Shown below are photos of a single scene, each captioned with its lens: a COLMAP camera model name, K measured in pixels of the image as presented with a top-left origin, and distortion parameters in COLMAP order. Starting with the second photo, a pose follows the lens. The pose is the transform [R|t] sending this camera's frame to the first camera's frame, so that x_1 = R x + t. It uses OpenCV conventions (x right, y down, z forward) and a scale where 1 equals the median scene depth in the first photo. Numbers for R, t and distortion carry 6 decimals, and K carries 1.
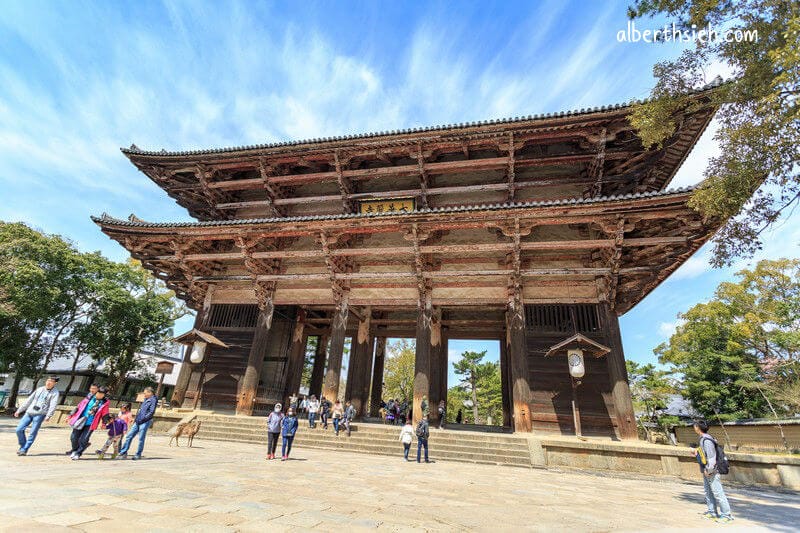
lens RADIAL K [[373.4, 0, 400.0], [0, 373.4, 266.5], [0, 0, 1]] dist [-0.001110, -0.000156]
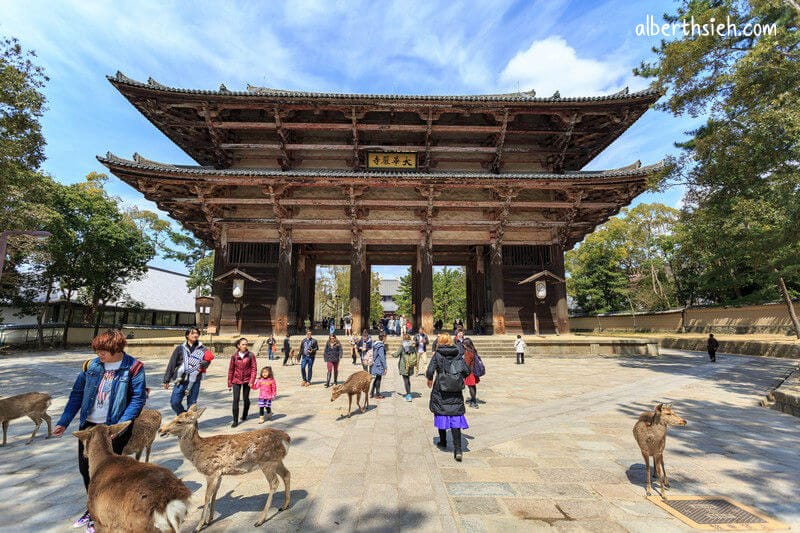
lens RADIAL K [[373.4, 0, 400.0], [0, 373.4, 266.5], [0, 0, 1]] dist [-0.001110, -0.000156]
pose [[0.969524, -0.025154, 0.243701, -0.319348], [-0.036084, 0.969206, 0.243592, -0.125746], [-0.242324, -0.244962, 0.938761, -0.172427]]
